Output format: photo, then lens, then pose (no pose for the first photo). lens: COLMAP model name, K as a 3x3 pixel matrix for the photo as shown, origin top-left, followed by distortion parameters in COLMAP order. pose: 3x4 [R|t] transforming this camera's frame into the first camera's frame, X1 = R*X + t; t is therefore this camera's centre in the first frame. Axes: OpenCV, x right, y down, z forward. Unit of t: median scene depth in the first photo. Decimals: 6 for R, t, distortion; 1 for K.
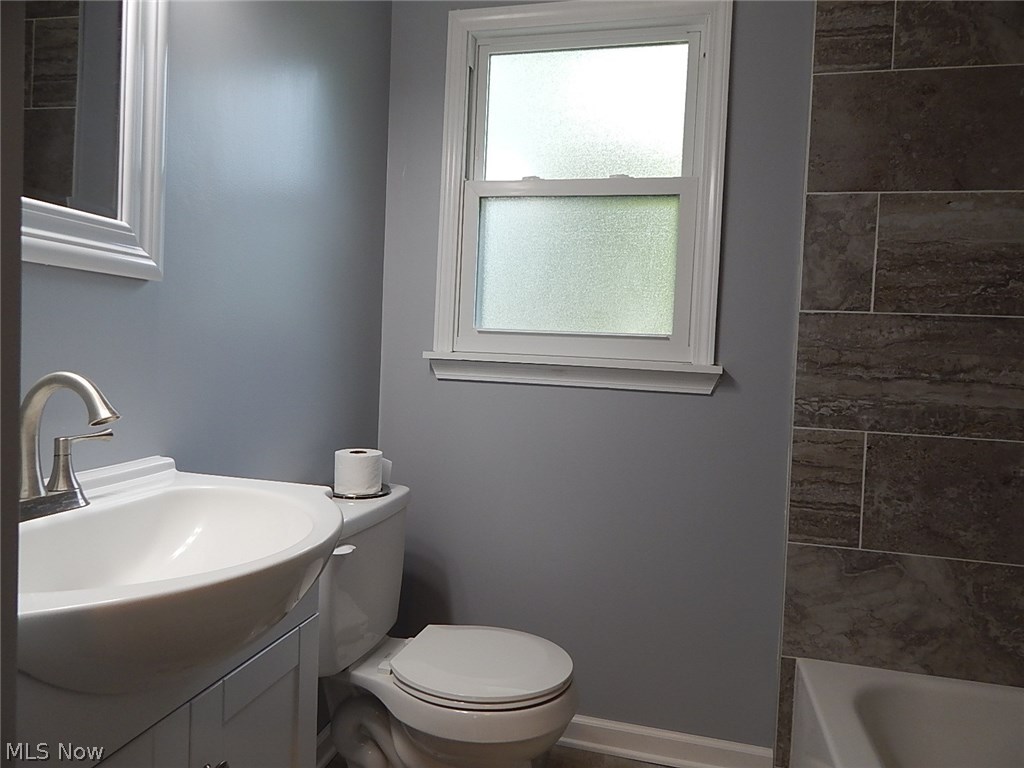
lens RADIAL K [[680.7, 0, 511.8], [0, 680.7, 381.9], [0, 0, 1]] dist [0.004430, -0.012849]
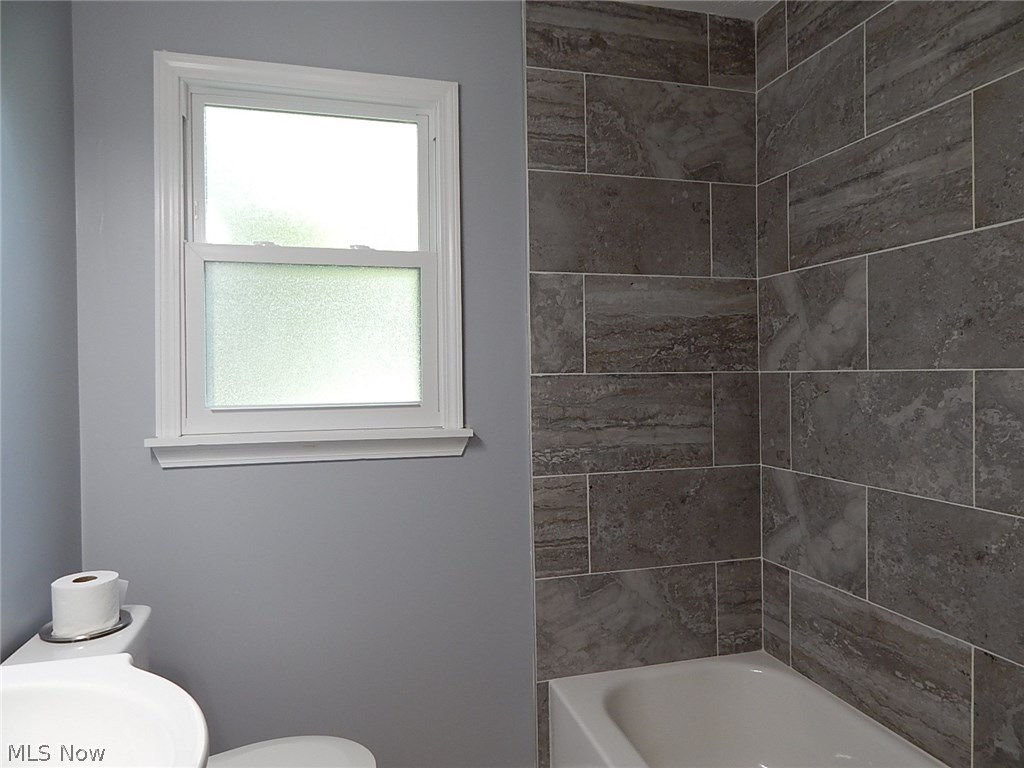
lens RADIAL K [[680.7, 0, 513.5], [0, 680.7, 381.4], [0, 0, 1]] dist [0.004430, -0.012849]
pose [[0.865094, -0.059665, 0.498049, -0.170422], [0.073126, 0.997294, -0.007543, -0.087479], [-0.496251, 0.042946, 0.867116, 0.030765]]
